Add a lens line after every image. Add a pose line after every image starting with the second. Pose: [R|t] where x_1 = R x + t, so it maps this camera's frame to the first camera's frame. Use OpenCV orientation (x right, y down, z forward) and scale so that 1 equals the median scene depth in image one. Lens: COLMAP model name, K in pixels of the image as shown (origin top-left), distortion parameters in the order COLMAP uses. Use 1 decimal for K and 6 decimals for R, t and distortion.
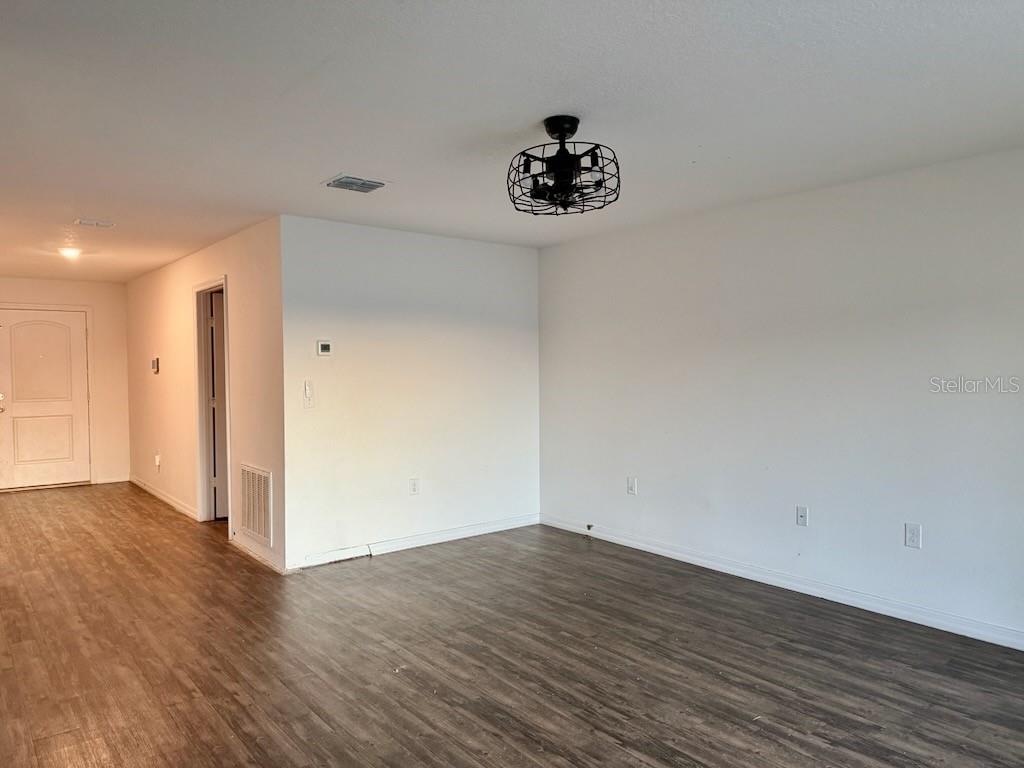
lens RADIAL K [[730.3, 0, 512.0], [0, 730.3, 384.0], [0, 0, 1]] dist [0.124266, -0.126046]
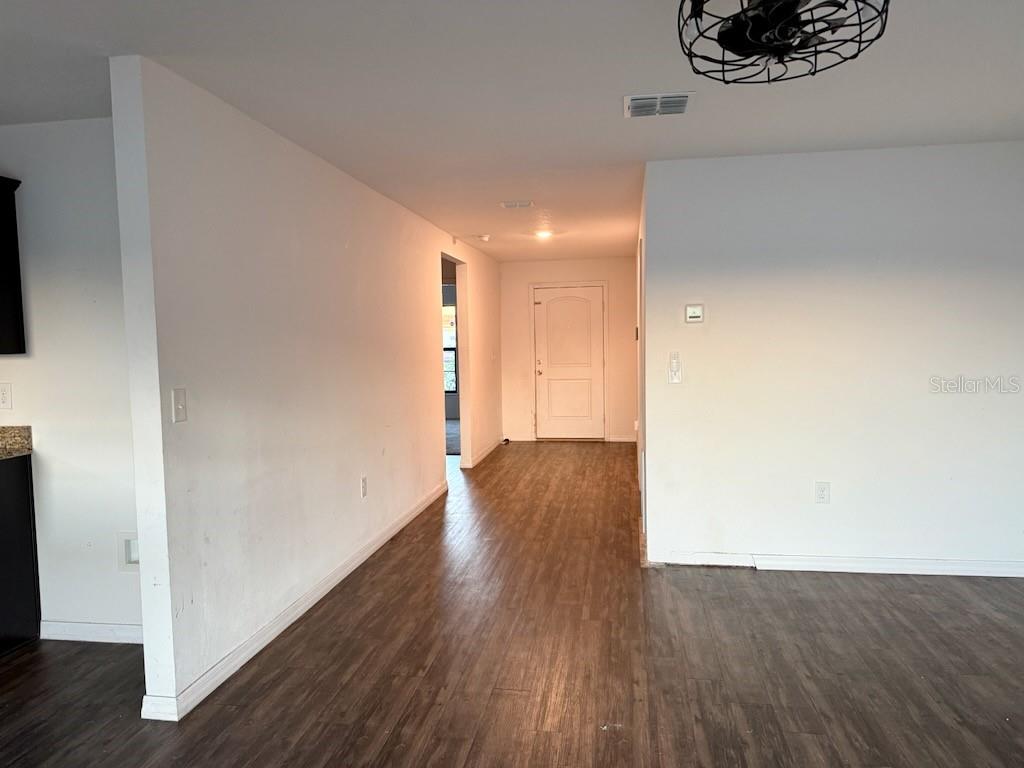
lens RADIAL K [[730.3, 0, 512.0], [0, 730.3, 384.0], [0, 0, 1]] dist [0.124266, -0.126046]
pose [[0.685522, 0.040069, -0.726949, 0.259733], [-0.005126, 0.998725, 0.050216, -0.011196], [0.728034, -0.030698, 0.684853, 0.311850]]
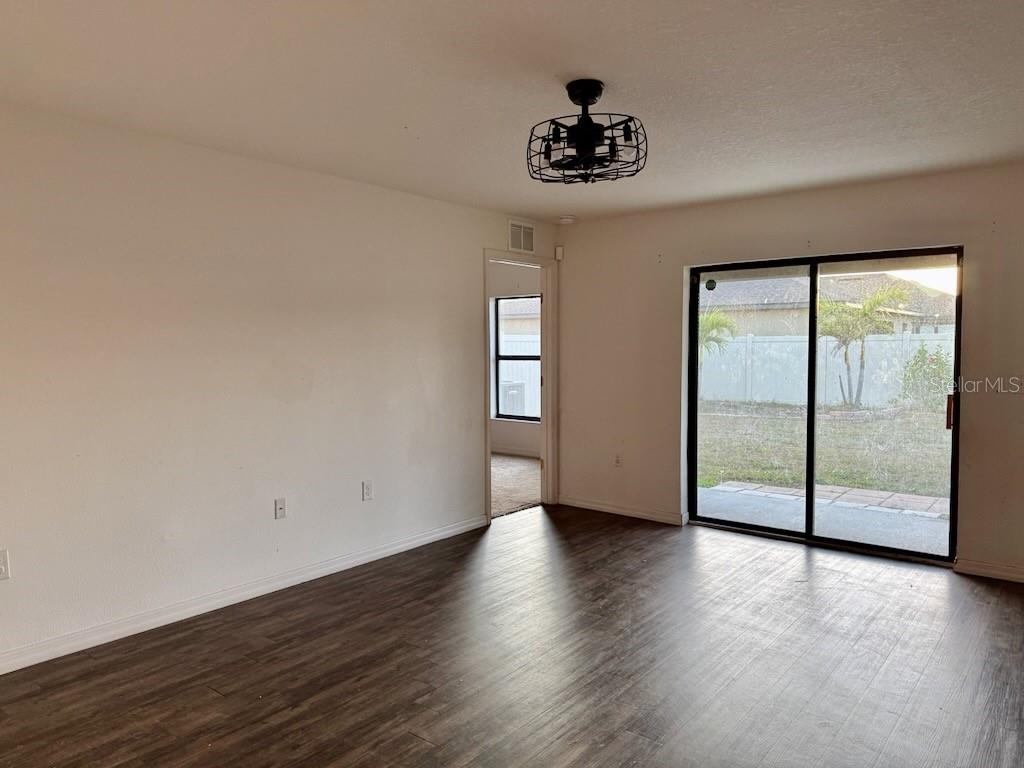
lens RADIAL K [[740.8, 0, 512.0], [0, 740.8, 384.0], [0, 0, 1]] dist [0.025236, -0.009238]
pose [[-0.246119, -0.044850, 0.968201, -0.594433], [0.027170, 0.998217, 0.053147, -0.022301], [-0.968859, 0.039386, -0.244462, 0.949299]]
